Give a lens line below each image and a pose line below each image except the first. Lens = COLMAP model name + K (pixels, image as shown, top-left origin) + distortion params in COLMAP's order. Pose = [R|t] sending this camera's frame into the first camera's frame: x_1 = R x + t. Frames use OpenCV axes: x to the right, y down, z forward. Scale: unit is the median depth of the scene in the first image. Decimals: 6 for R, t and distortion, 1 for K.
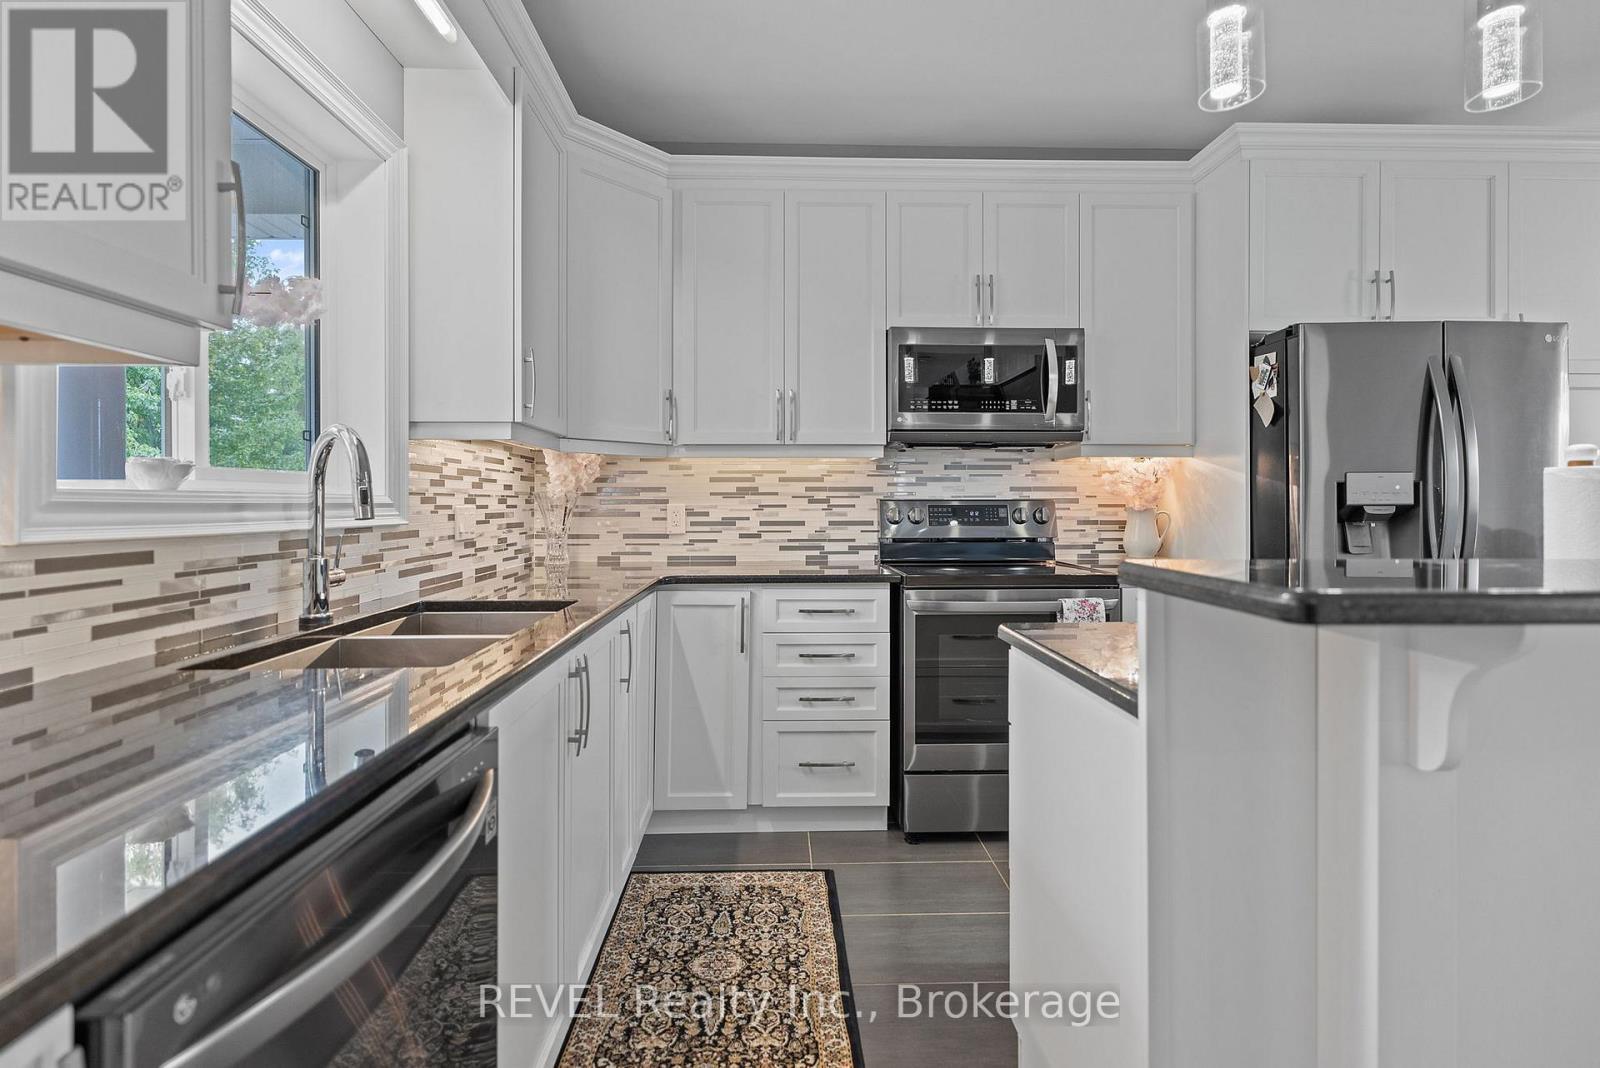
lens RADIAL K [[742.6, 0, 797.2], [0, 742.6, 504.3], [0, 0, 1]] dist [-0.001172, -0.000191]
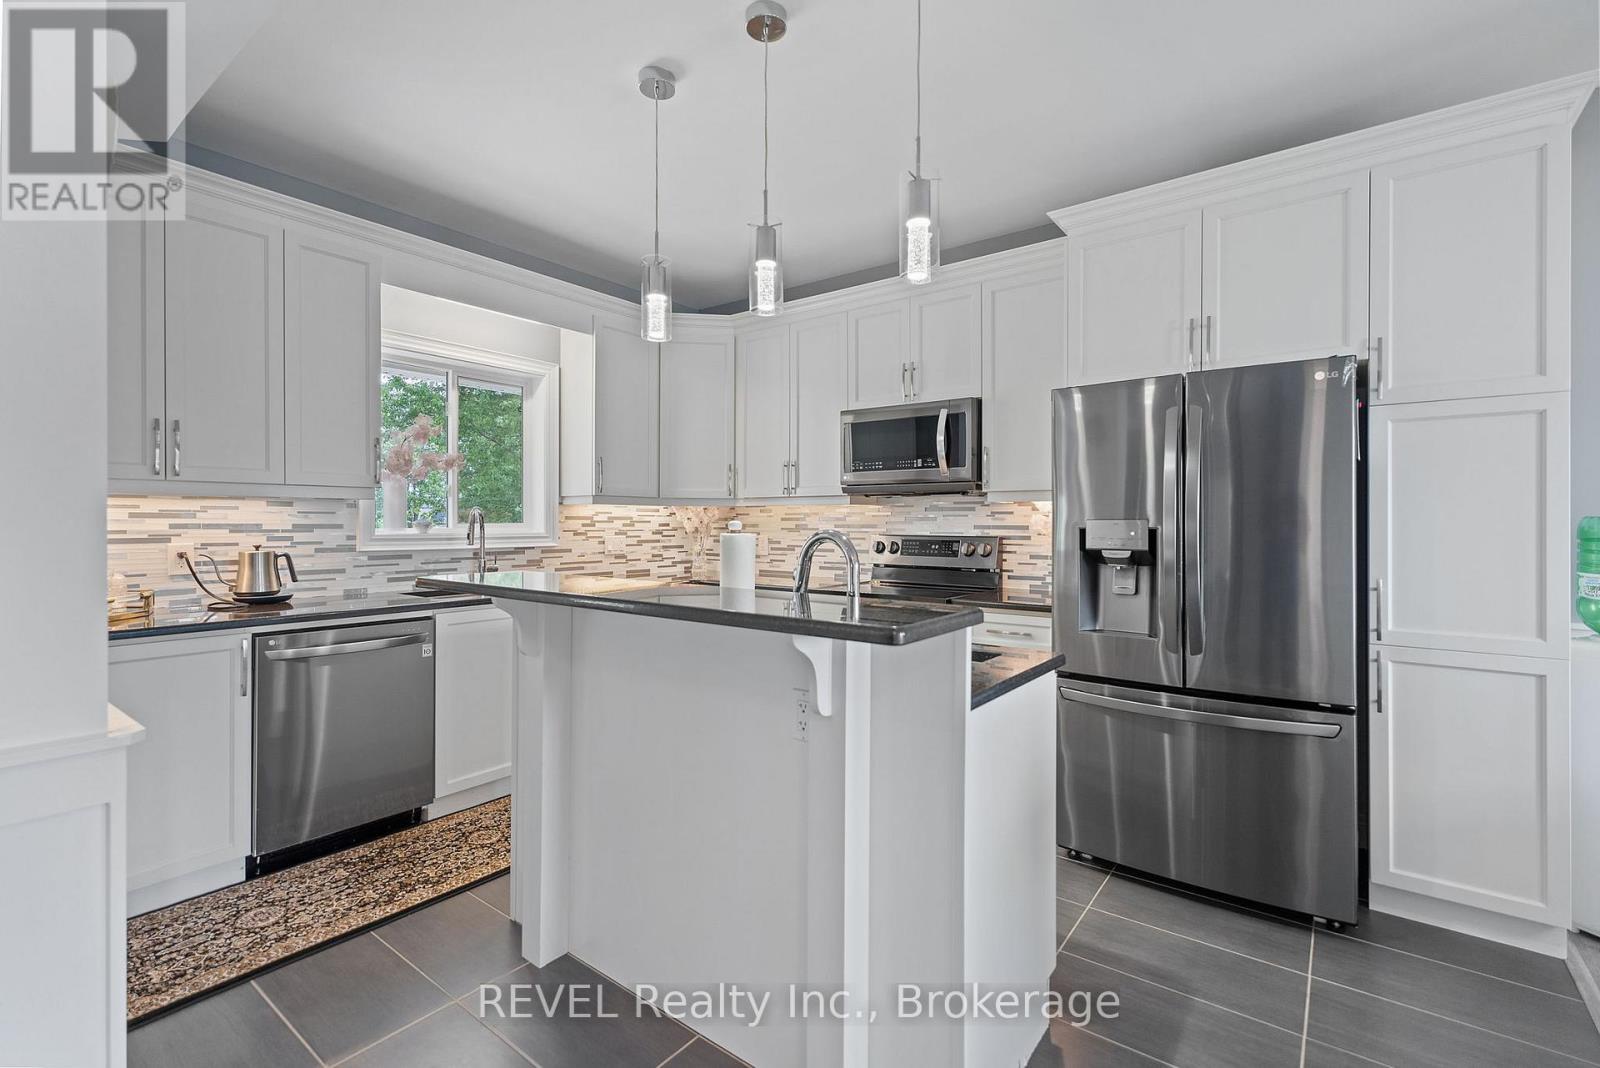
lens RADIAL K [[727.0, 0, 800.0], [0, 727.0, 534.0], [0, 0, 1]] dist [0.001248, 0.000080]
pose [[0.766489, 0.014297, -0.642098, 0.931775], [-0.004390, 0.999845, 0.017022, -0.031907], [0.642242, -0.010228, 0.766434, -0.092090]]
